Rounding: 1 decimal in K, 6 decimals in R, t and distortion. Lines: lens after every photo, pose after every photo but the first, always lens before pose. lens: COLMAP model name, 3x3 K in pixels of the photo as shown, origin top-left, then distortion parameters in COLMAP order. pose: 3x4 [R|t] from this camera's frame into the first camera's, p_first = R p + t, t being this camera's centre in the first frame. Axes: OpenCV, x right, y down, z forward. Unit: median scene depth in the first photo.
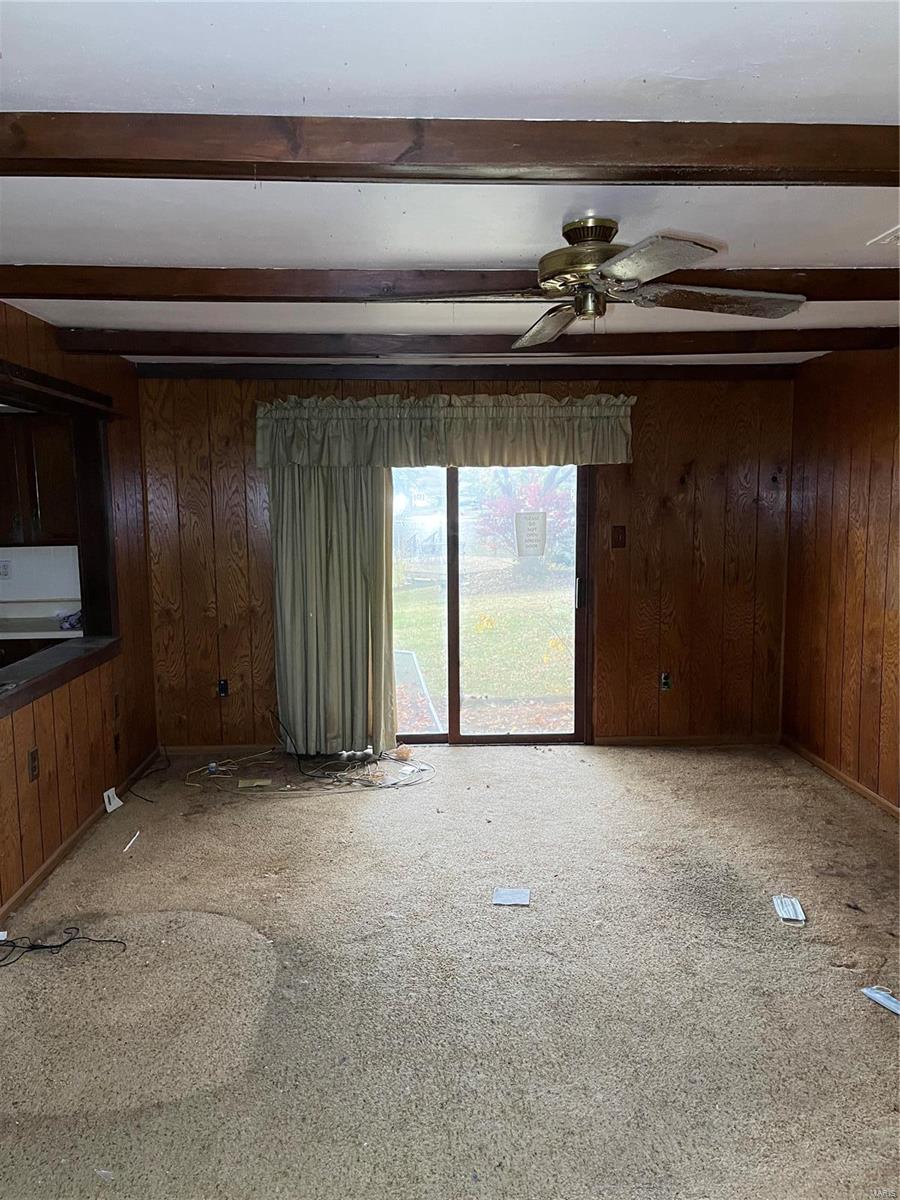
lens RADIAL K [[905.3, 0, 456.4], [0, 905.3, 604.0], [0, 0, 1]] dist [0.052657, -0.086755]
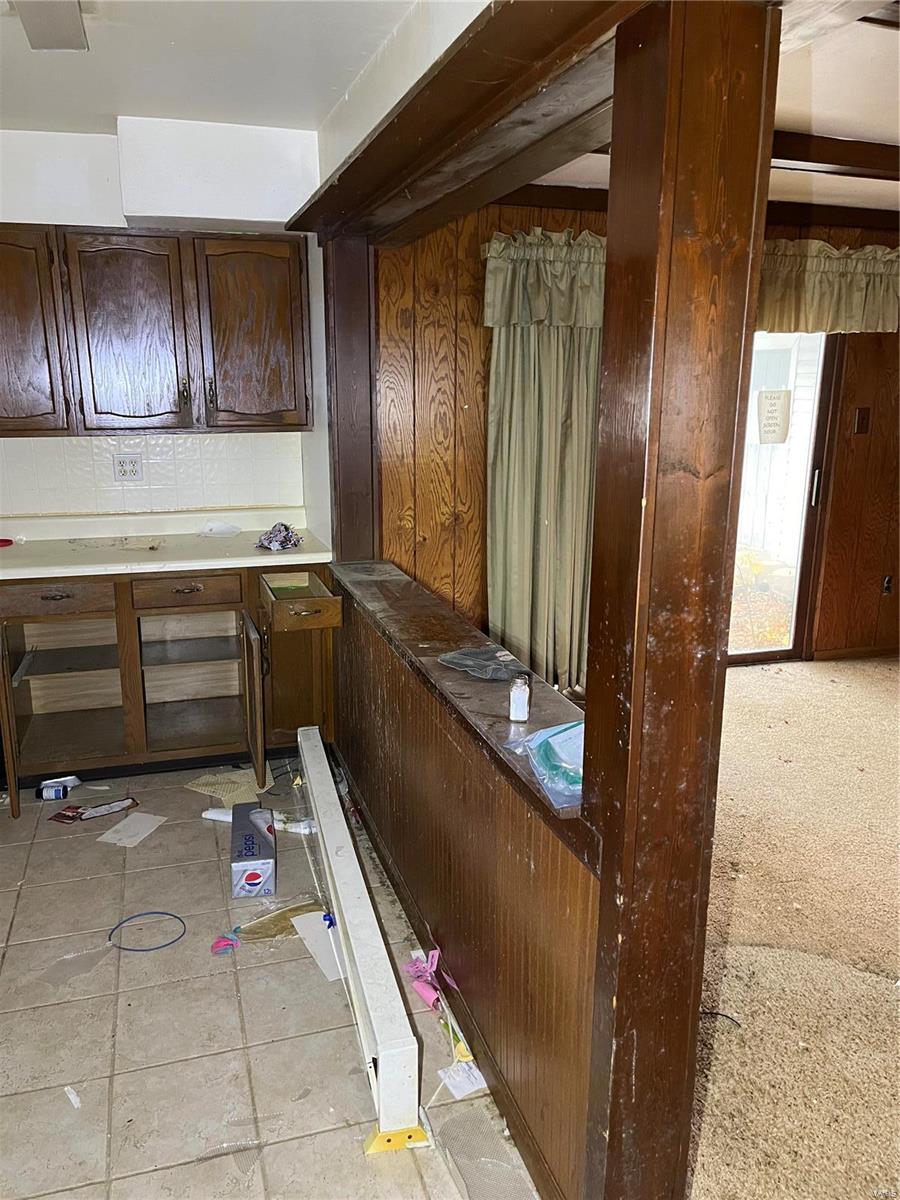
lens RADIAL K [[905.3, 0, 444.5], [0, 905.3, 602.1], [0, 0, 1]] dist [0.052657, -0.086755]
pose [[0.970350, -0.044319, 0.237605, -0.427247], [0.012129, 0.990736, 0.135262, -0.026587], [-0.241398, -0.128369, 0.961898, 0.252541]]
